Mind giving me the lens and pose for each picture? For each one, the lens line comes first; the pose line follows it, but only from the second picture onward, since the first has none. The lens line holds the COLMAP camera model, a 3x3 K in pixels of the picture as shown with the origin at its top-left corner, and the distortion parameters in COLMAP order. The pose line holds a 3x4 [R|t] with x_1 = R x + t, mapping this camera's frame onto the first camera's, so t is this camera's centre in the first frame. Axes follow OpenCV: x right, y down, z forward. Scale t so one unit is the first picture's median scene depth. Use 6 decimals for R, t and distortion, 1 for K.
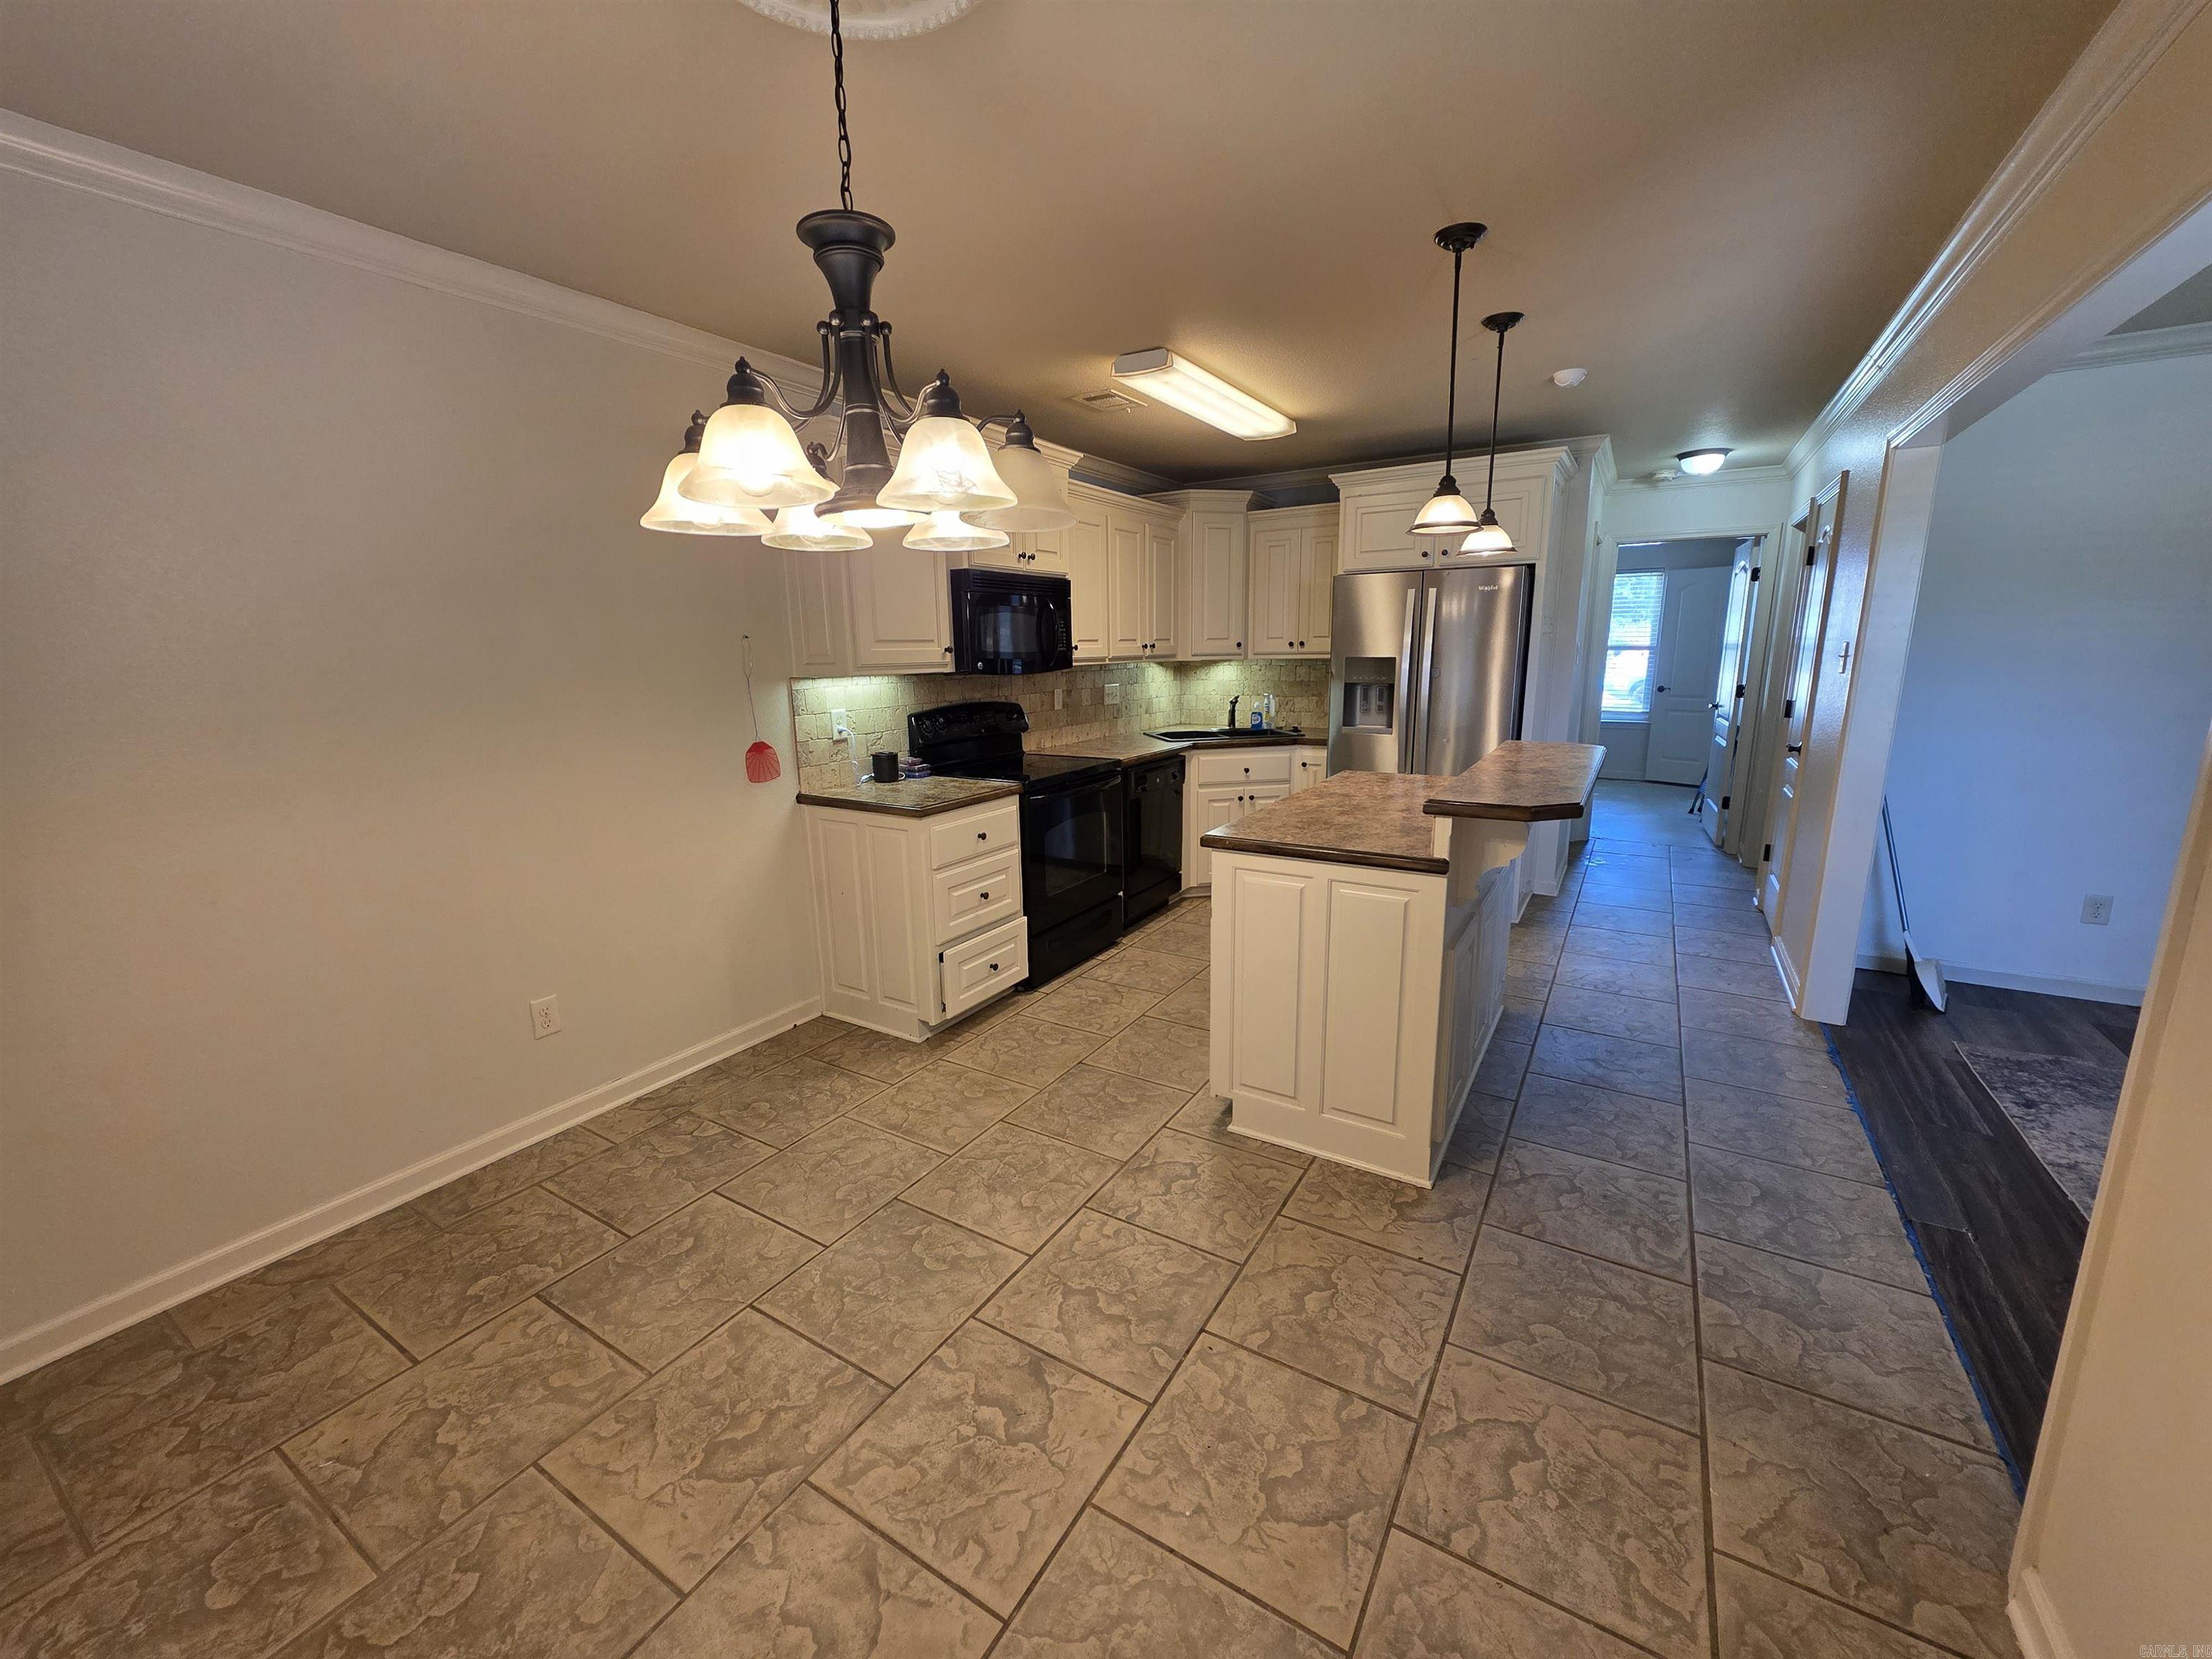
lens RADIAL K [[879.0, 0, 1109.8], [0, 879.0, 831.1], [0, 0, 1]] dist [0.001075, 0.000704]
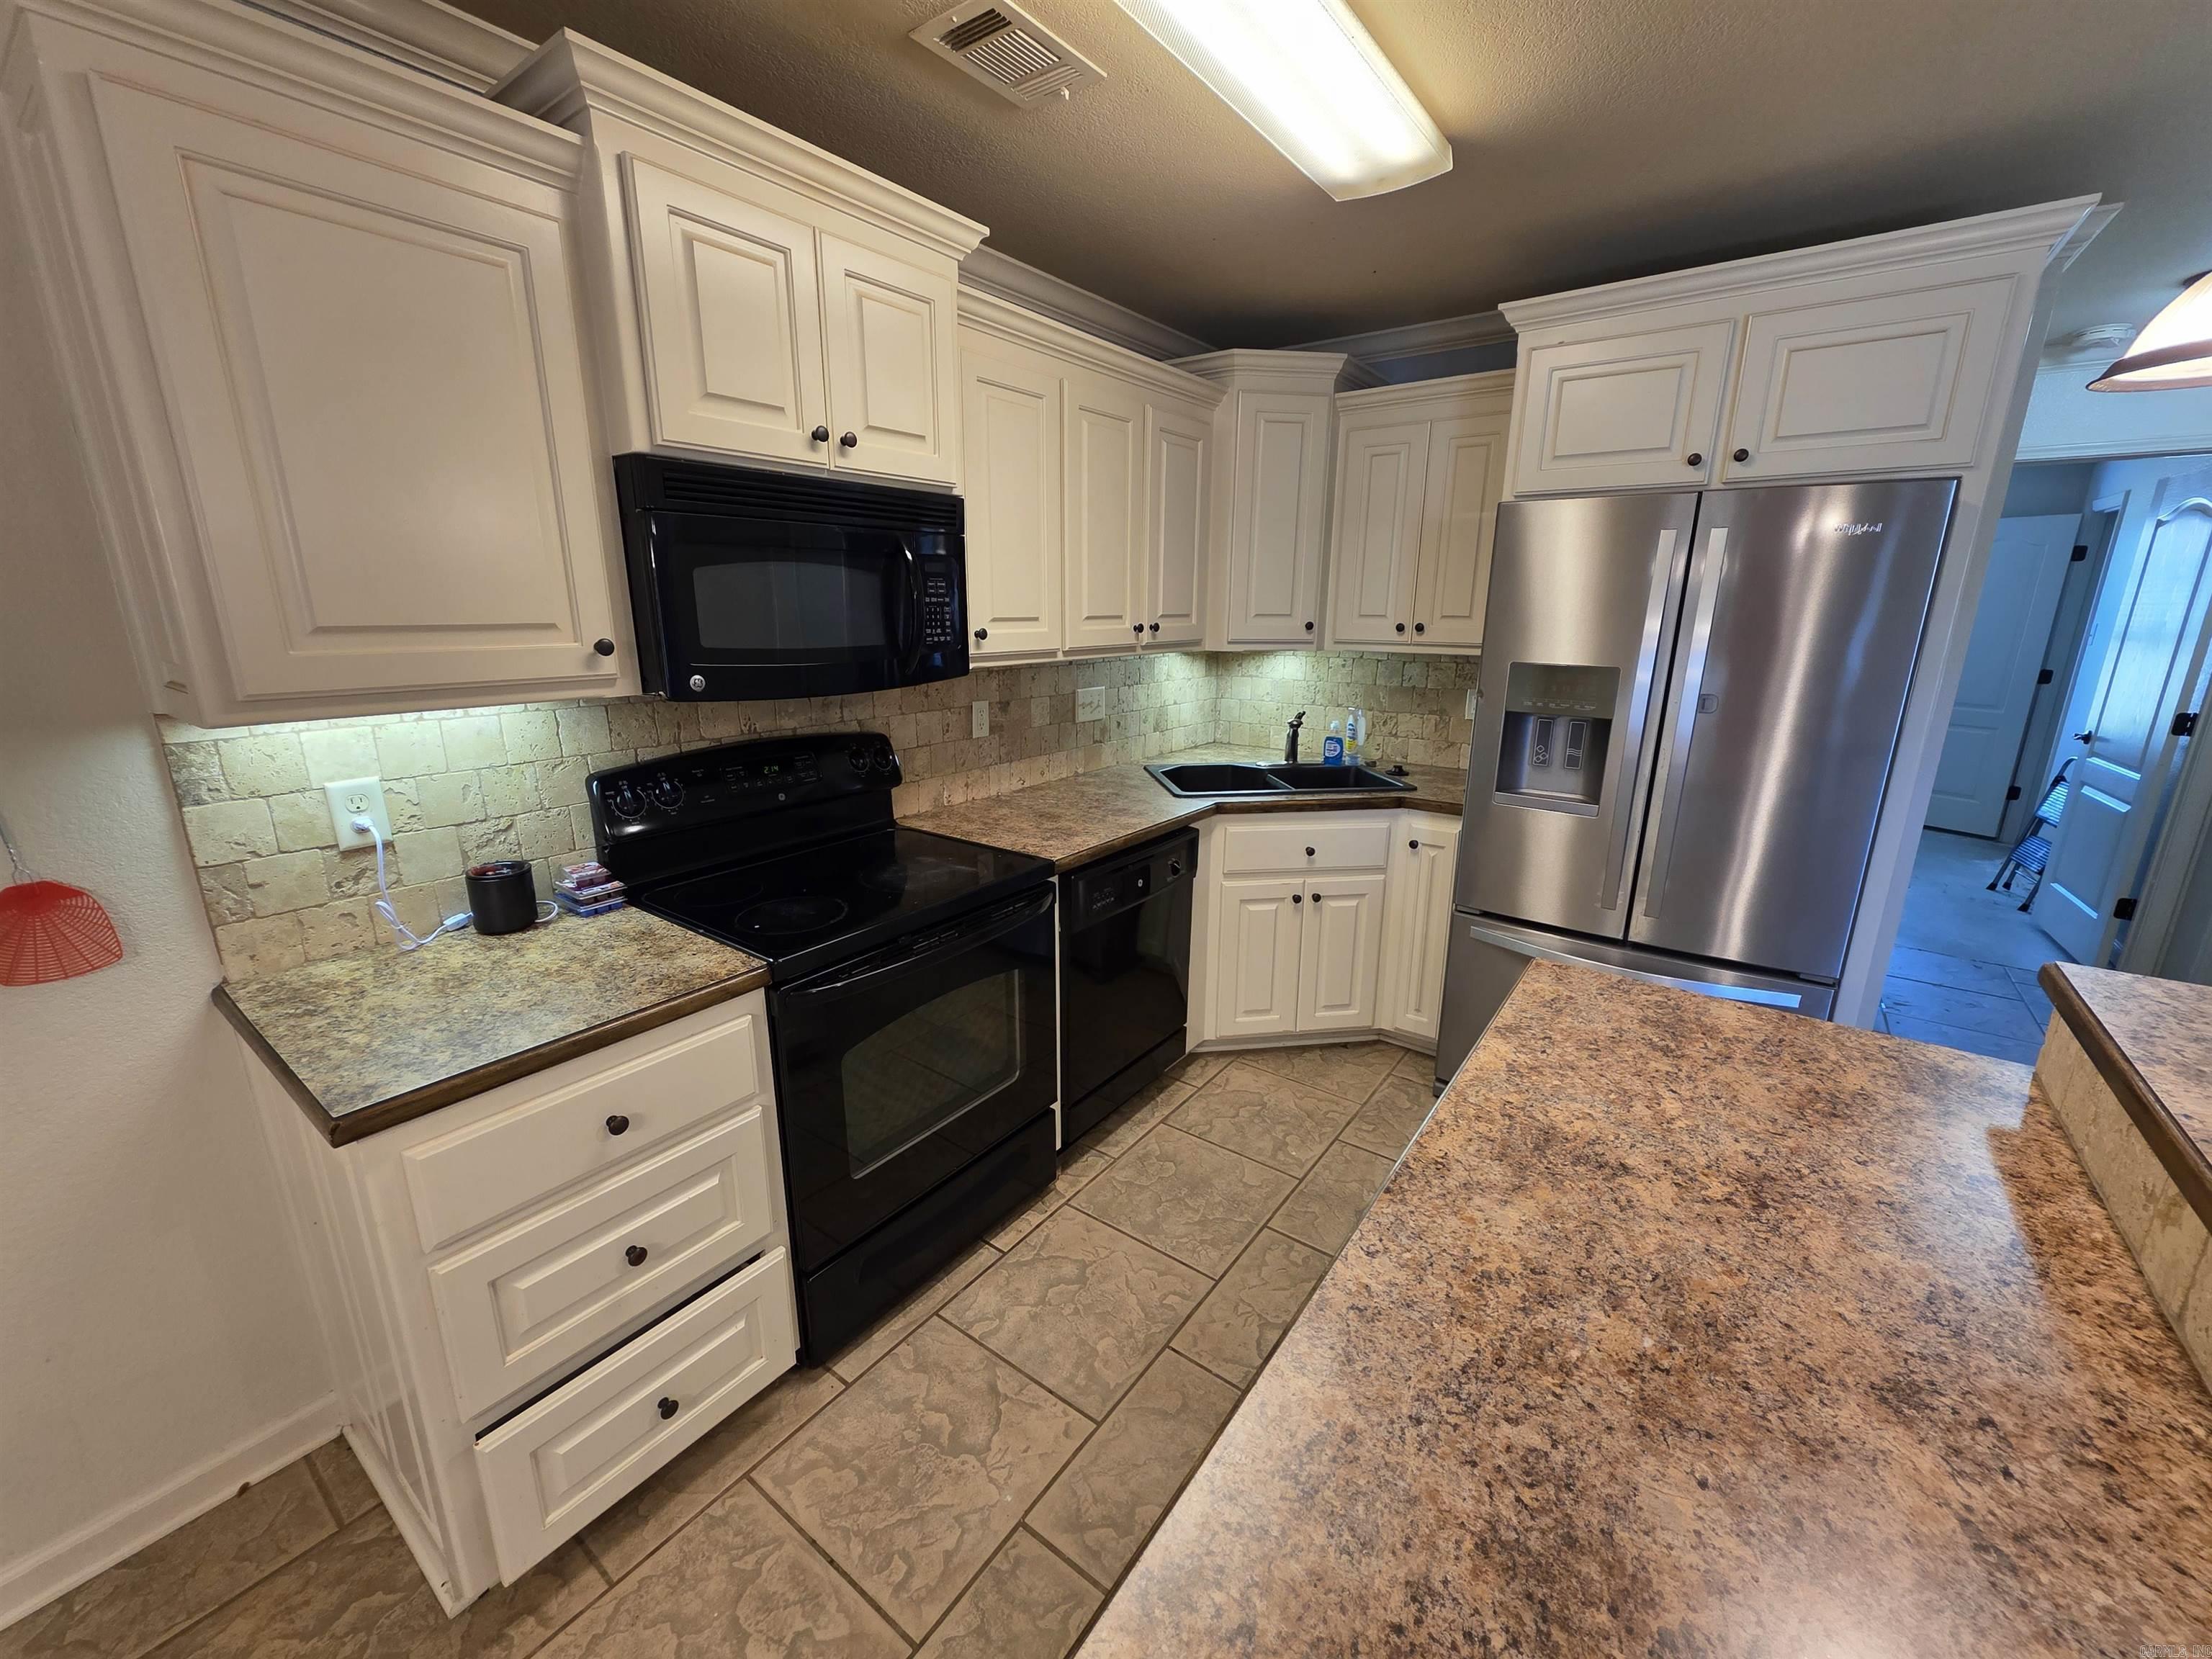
lens RADIAL K [[879.0, 0, 1109.7], [0, 879.0, 831.1], [0, 0, 1]] dist [0.001075, 0.000704]
pose [[0.995844, 0.043640, -0.079941, 0.084299], [-0.039658, 0.997924, 0.050739, -0.125929], [0.081989, -0.047358, 0.995507, 0.500397]]
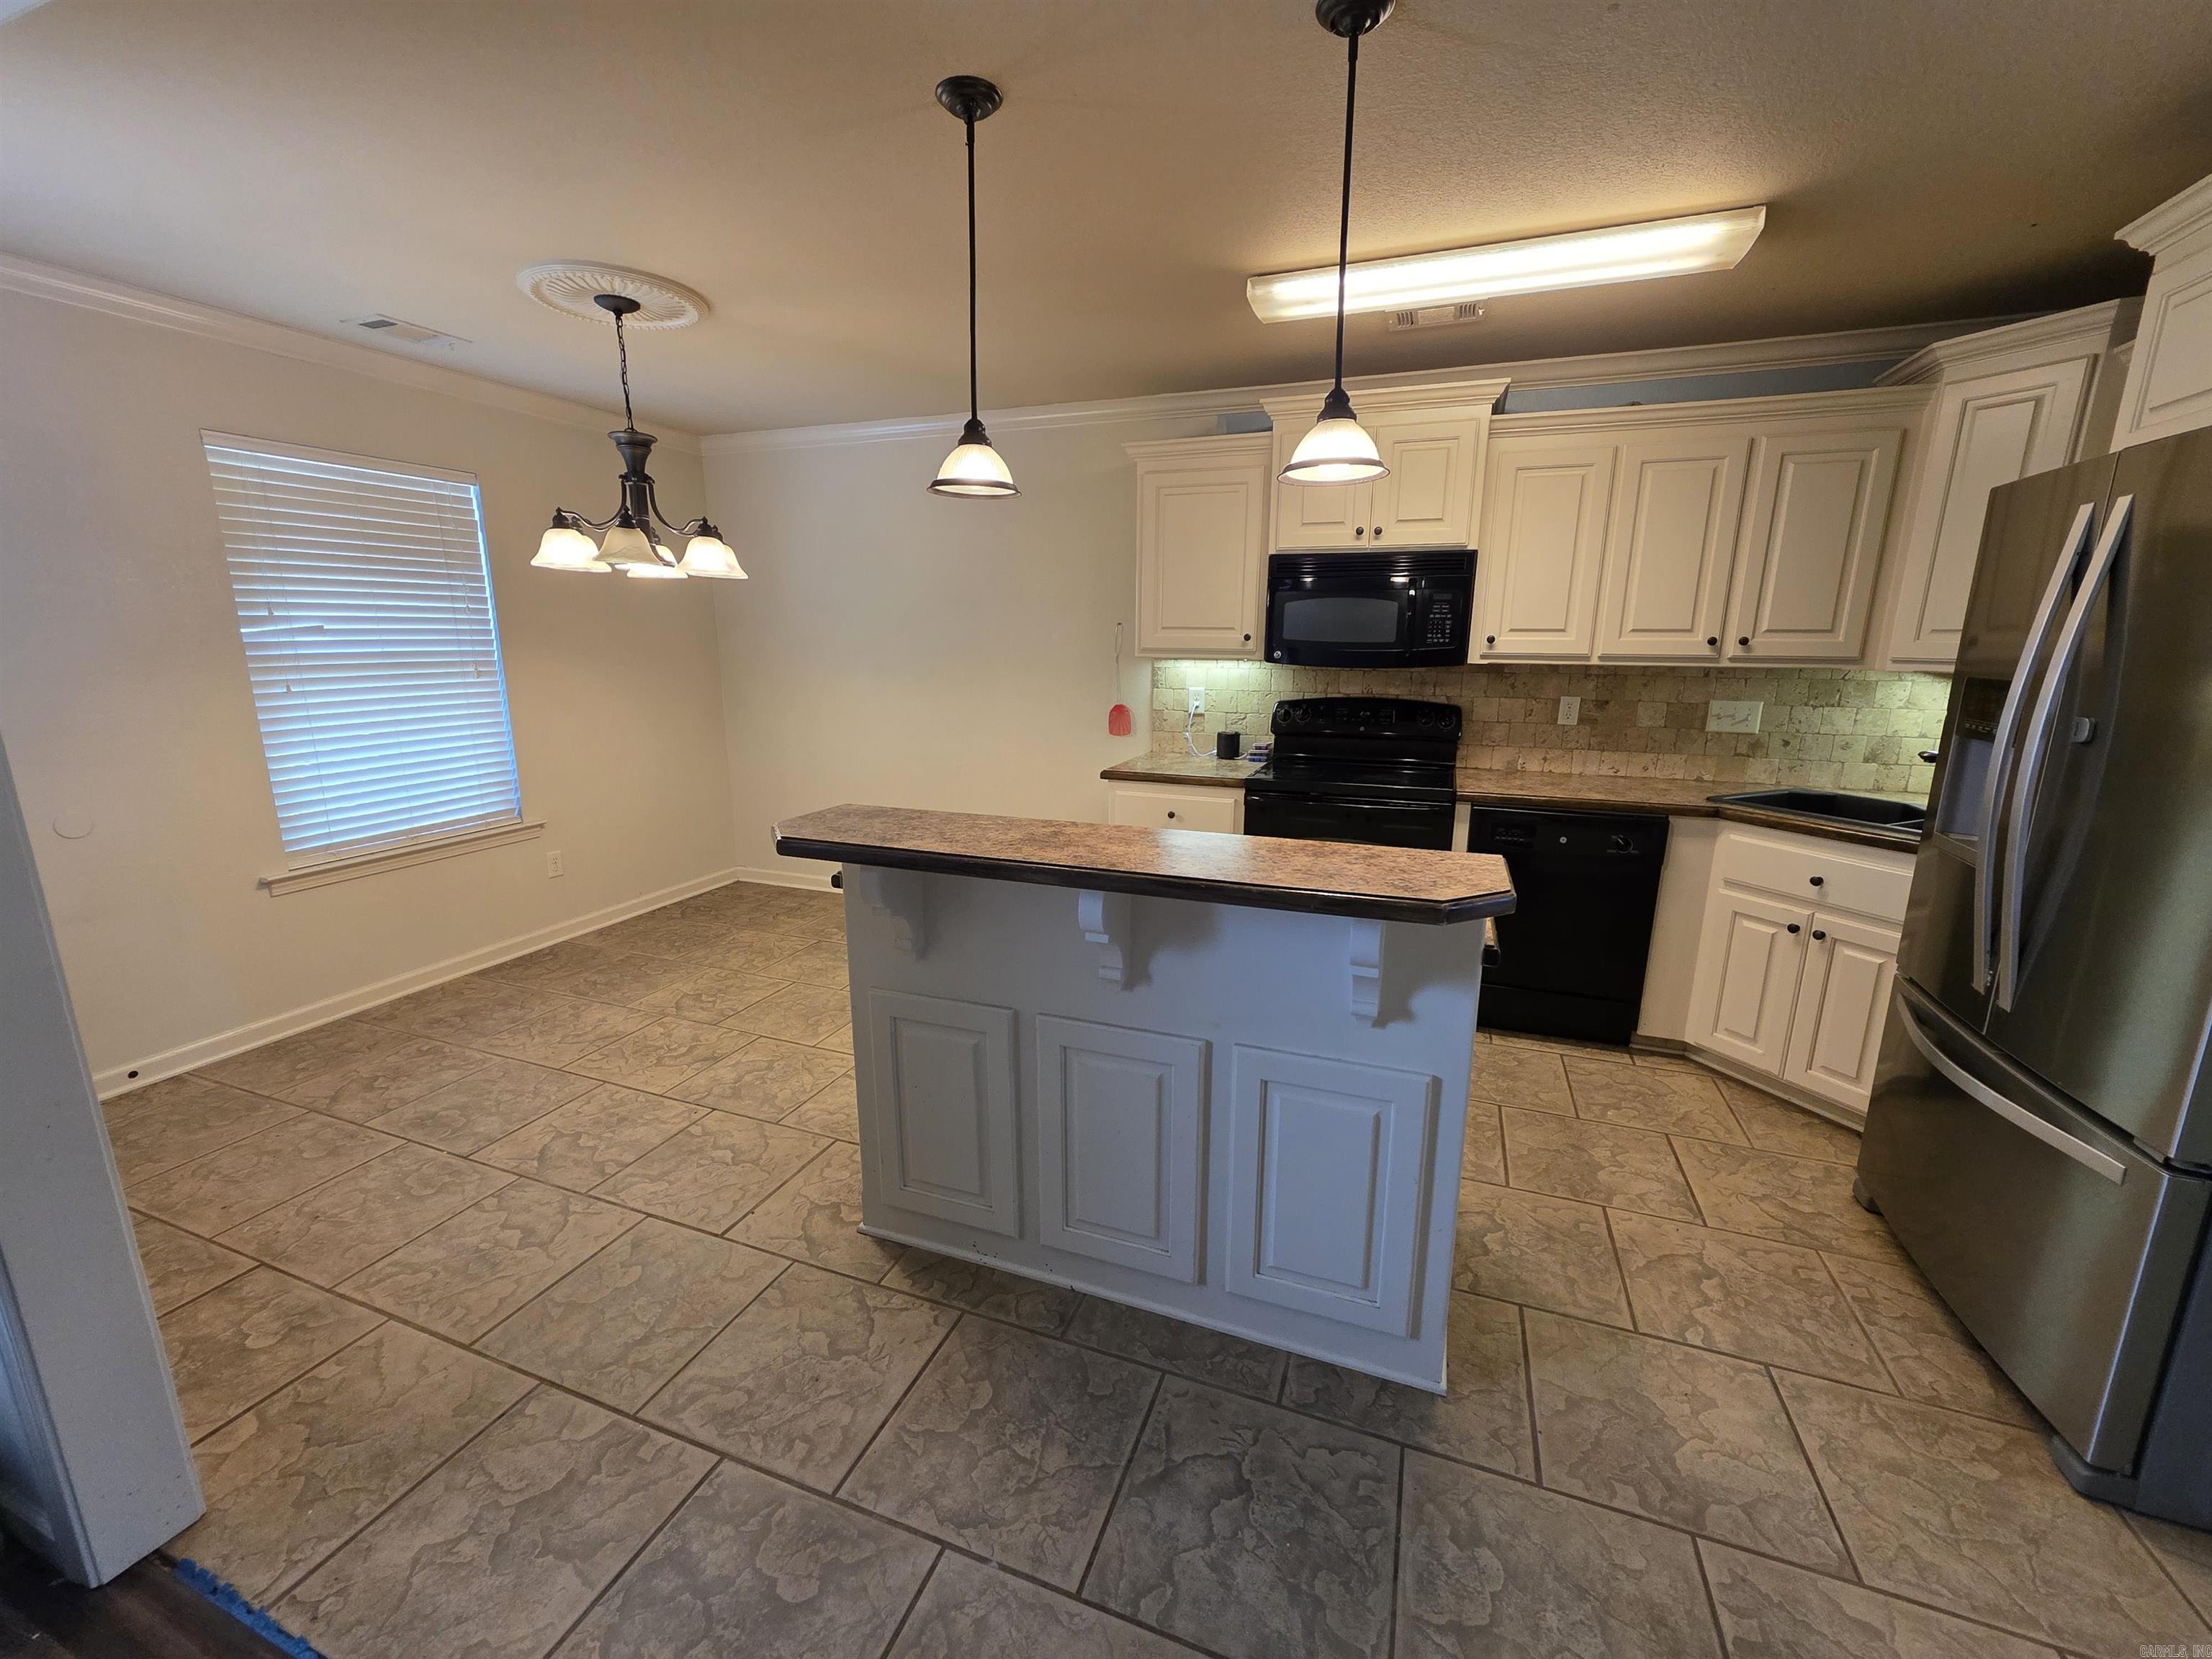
lens RADIAL K [[879.0, 0, 1109.4], [0, 879.0, 831.1], [0, 0, 1]] dist [0.001075, 0.000704]
pose [[0.184430, 0.230624, -0.955405, 0.681712], [-0.212948, 0.958366, 0.190232, -0.128180], [0.959499, 0.168367, 0.225862, 0.555418]]
